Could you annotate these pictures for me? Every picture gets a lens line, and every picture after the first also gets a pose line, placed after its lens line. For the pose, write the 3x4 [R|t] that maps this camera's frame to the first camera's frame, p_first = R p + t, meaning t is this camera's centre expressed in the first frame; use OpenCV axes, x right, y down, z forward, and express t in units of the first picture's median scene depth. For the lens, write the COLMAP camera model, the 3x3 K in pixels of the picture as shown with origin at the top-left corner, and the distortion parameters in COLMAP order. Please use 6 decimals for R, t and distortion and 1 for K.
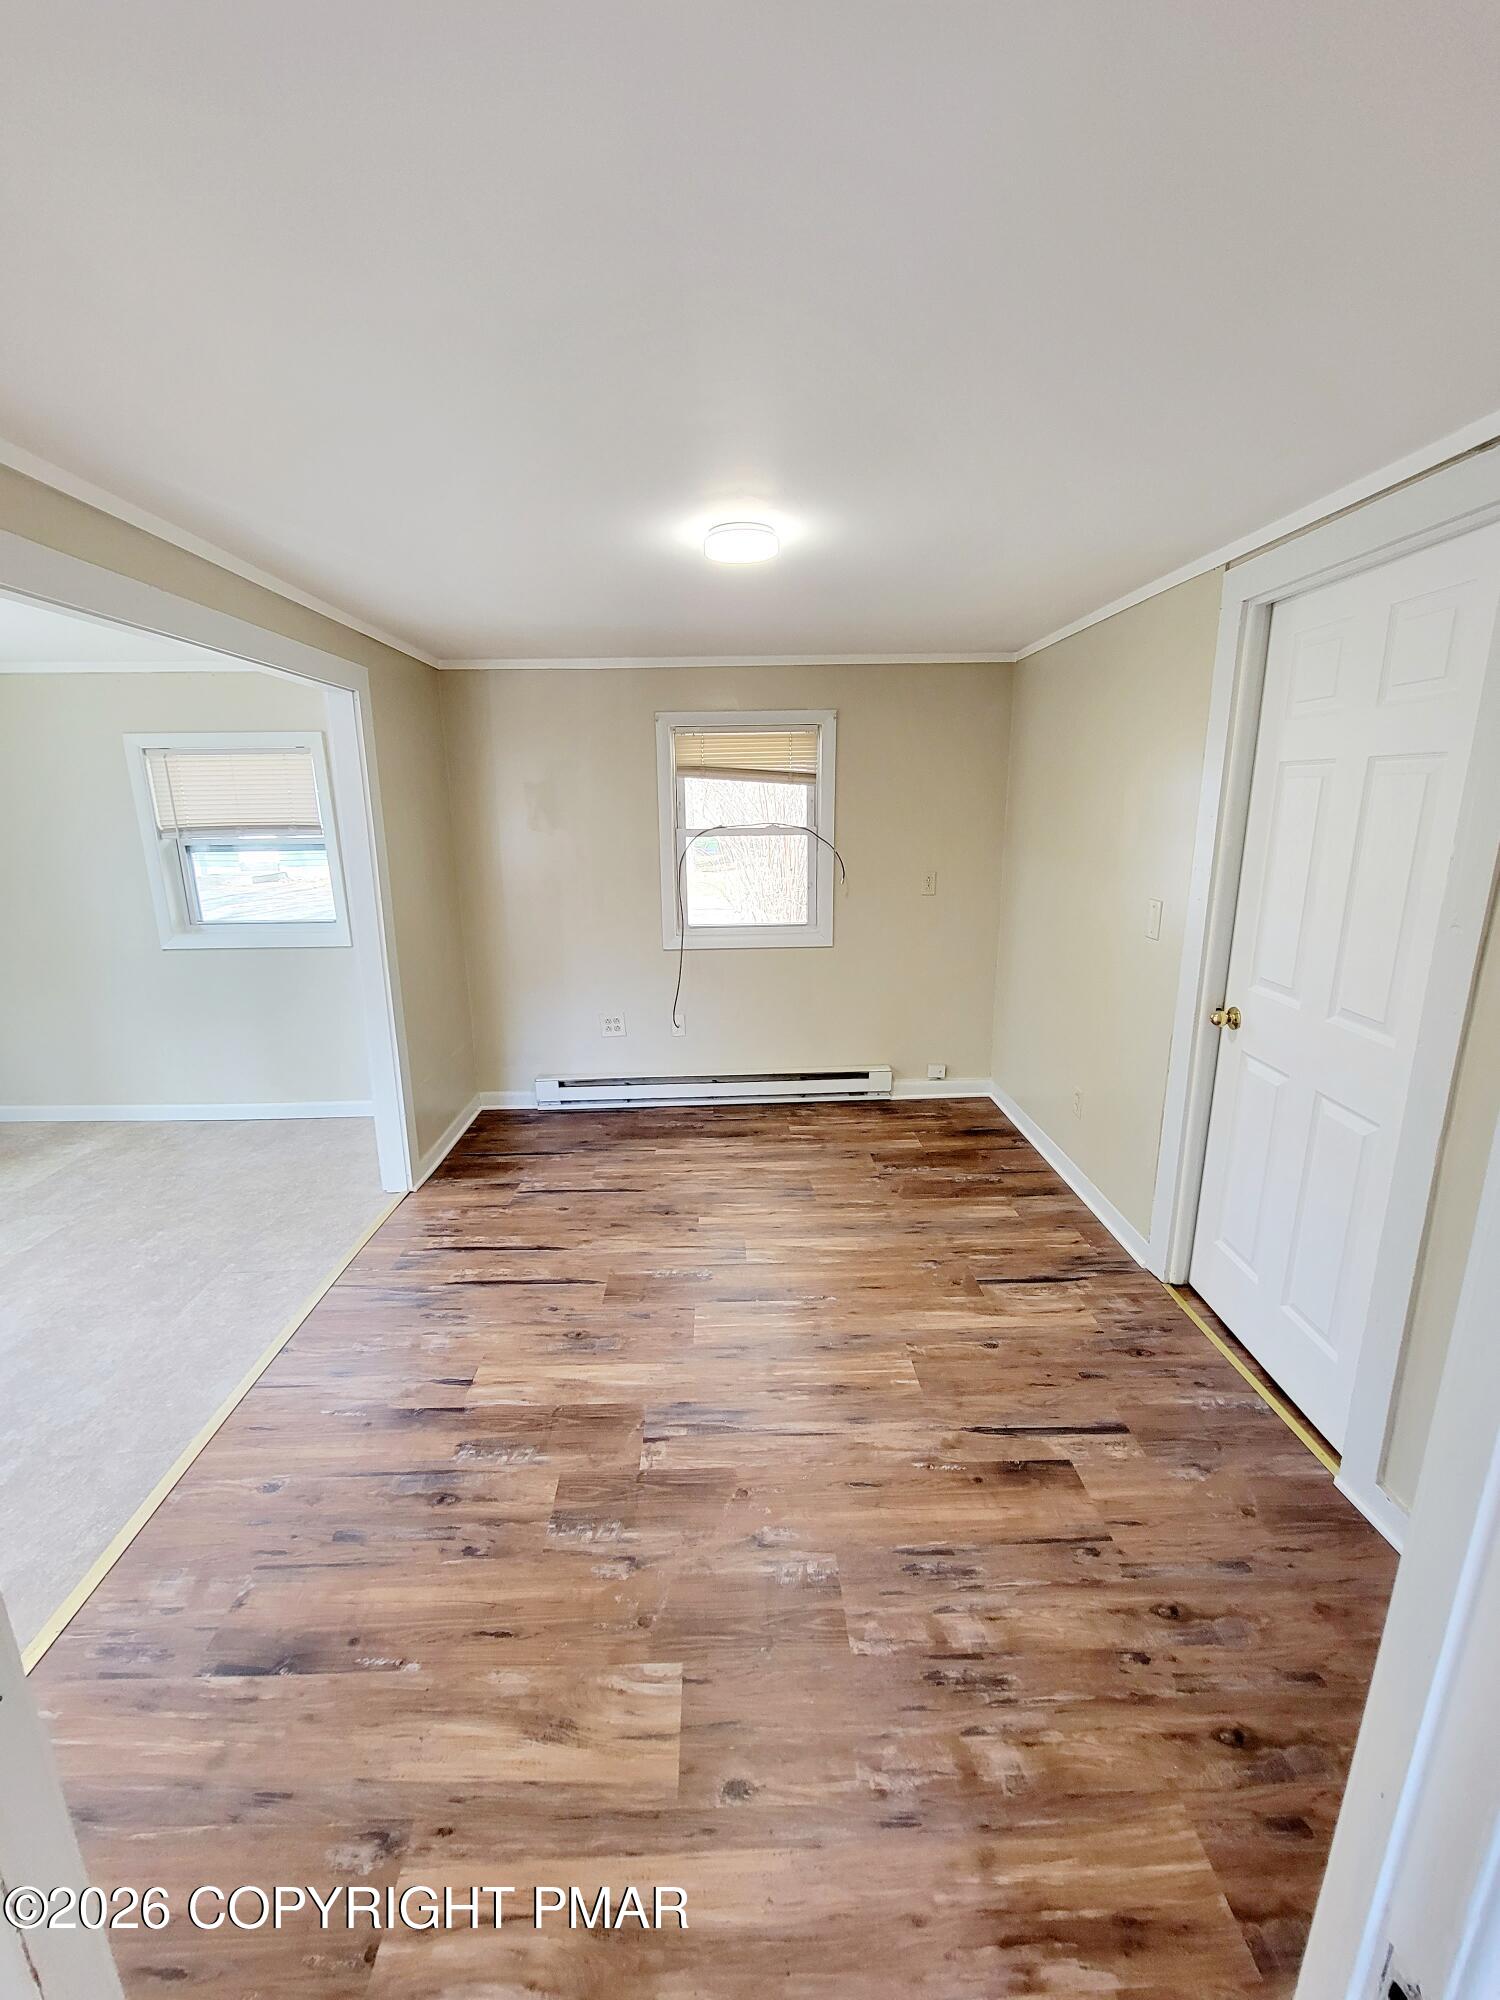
lens RADIAL K [[811.6, 0, 744.6], [0, 811.6, 995.7], [0, 0, 1]] dist [-0.002865, 0.000017]
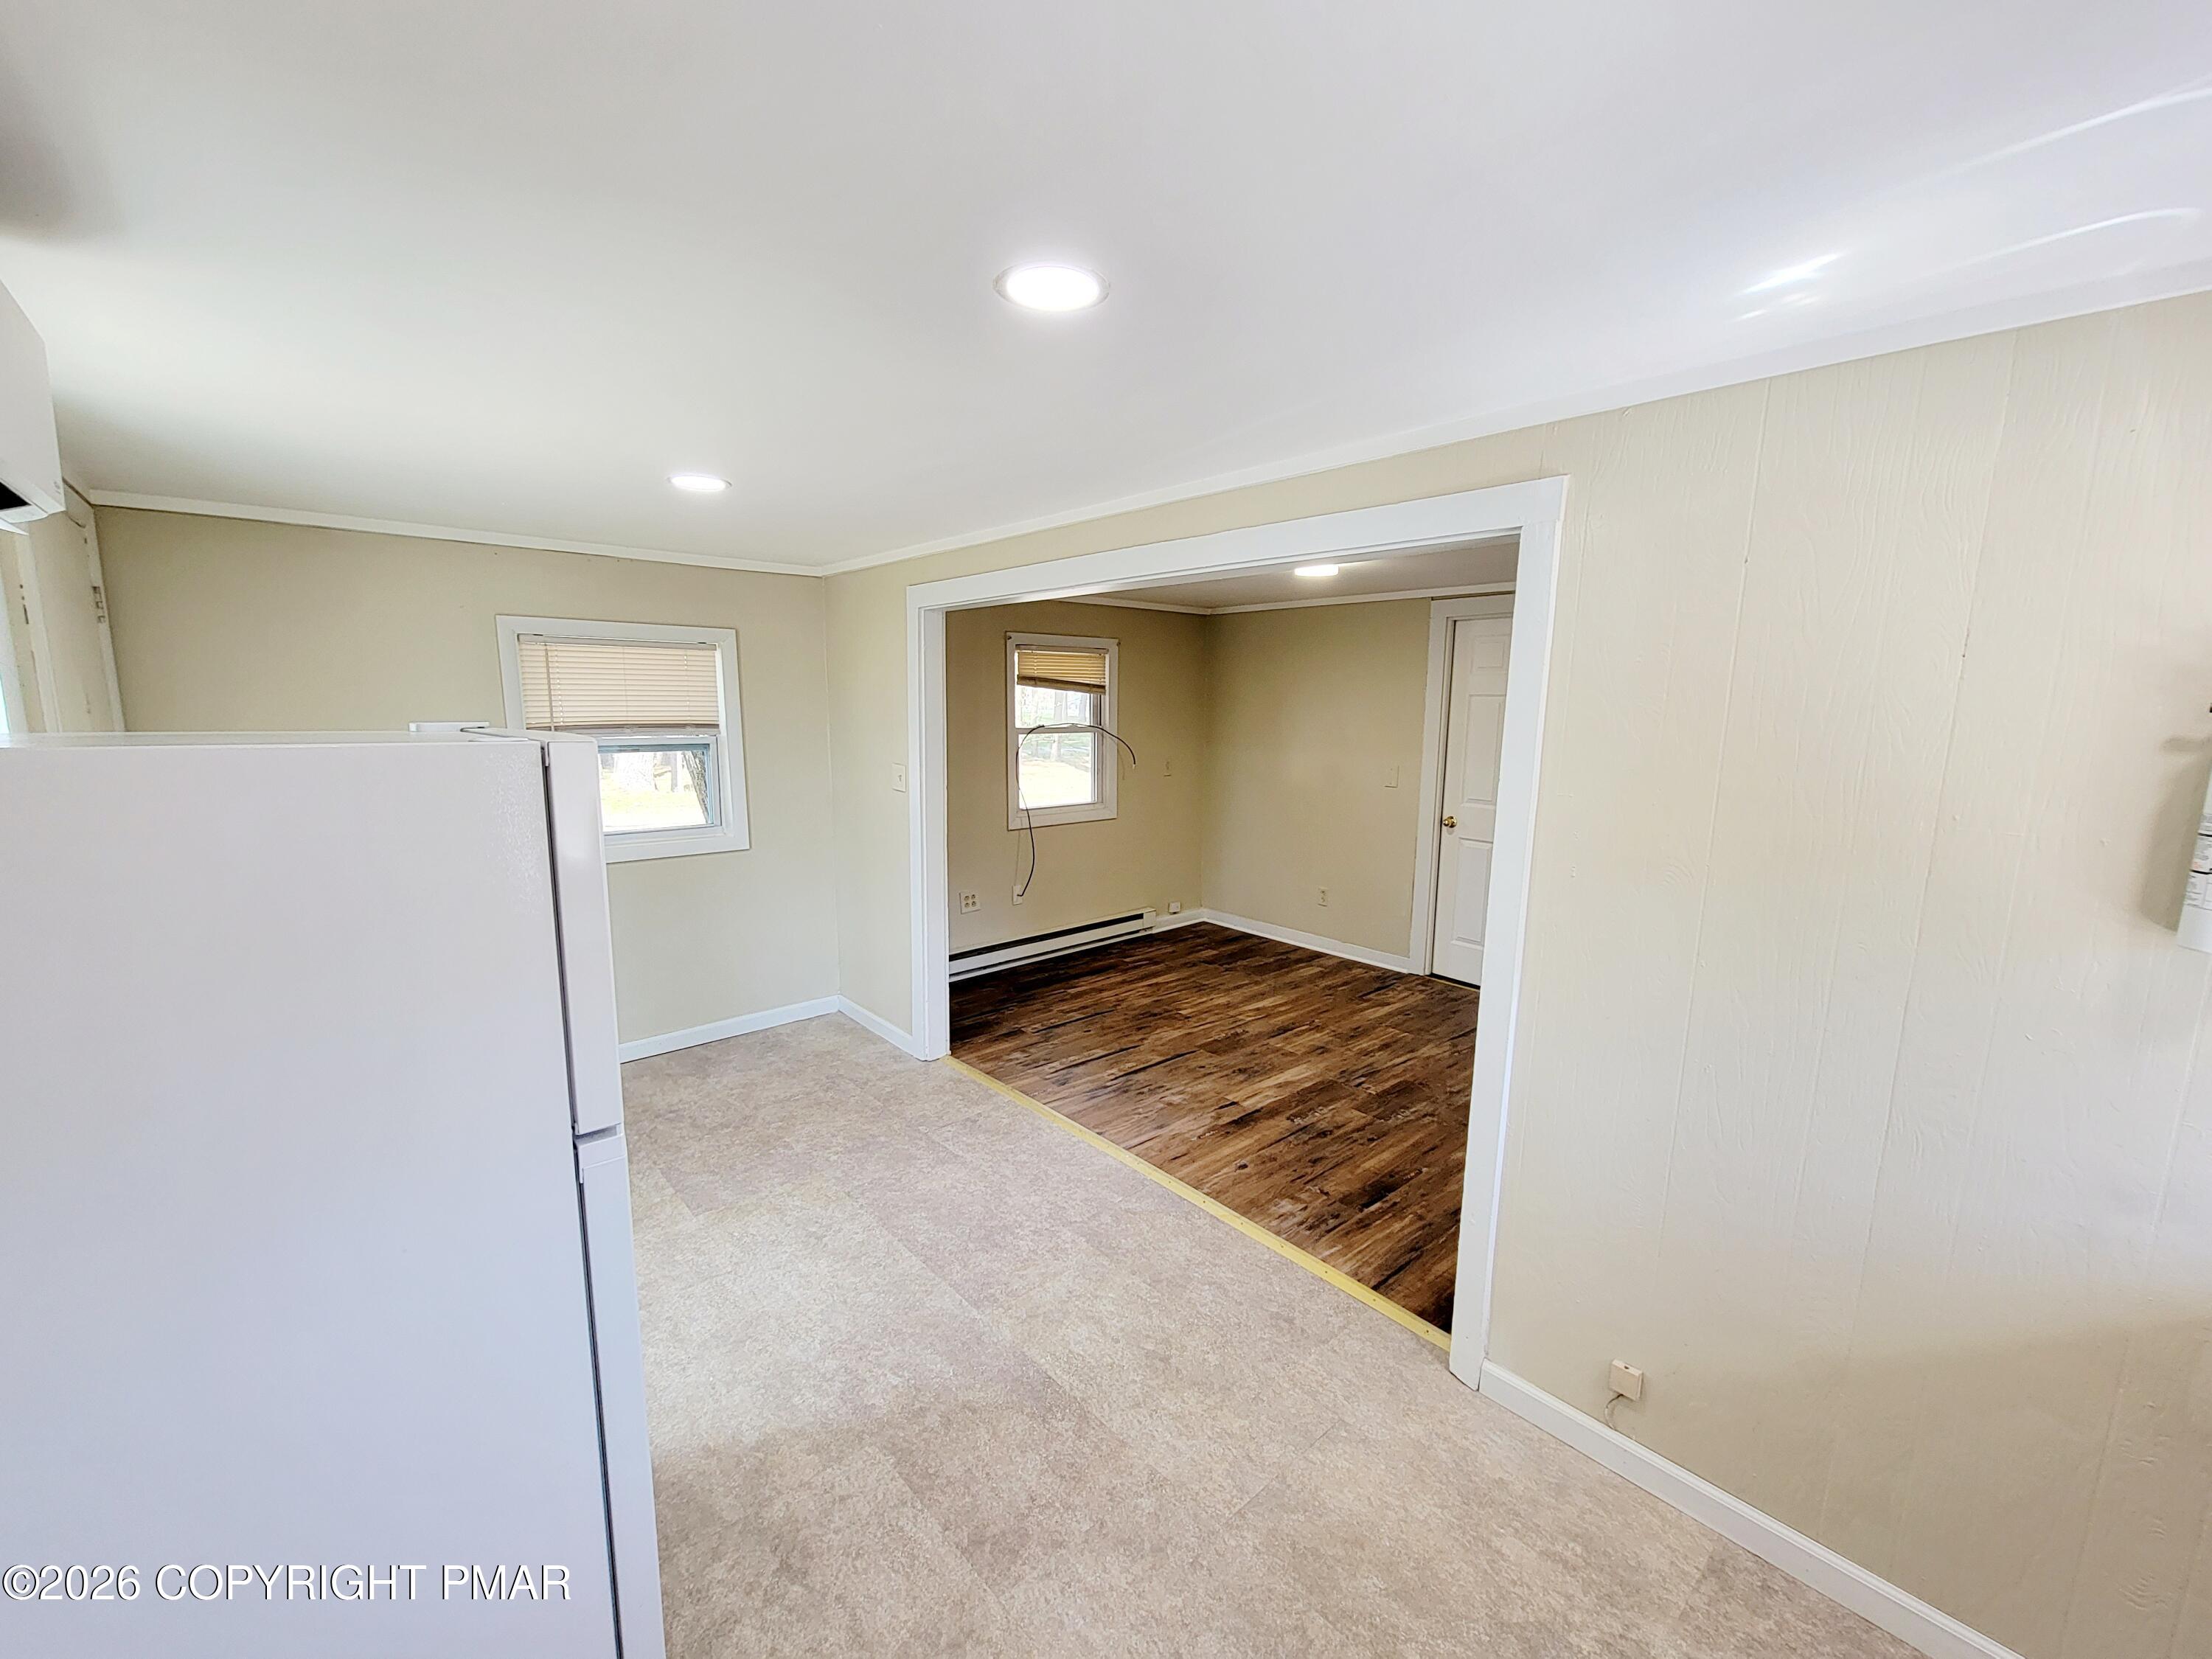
lens RADIAL K [[897.6, 0, 1104.6], [0, 897.6, 840.1], [0, 0, 1]] dist [-0.002865, 0.000017]
pose [[0.764834, -0.080486, 0.639180, -1.016853], [0.131816, 0.990726, -0.032976, 0.022677], [-0.630597, 0.109475, 0.768350, -0.093012]]
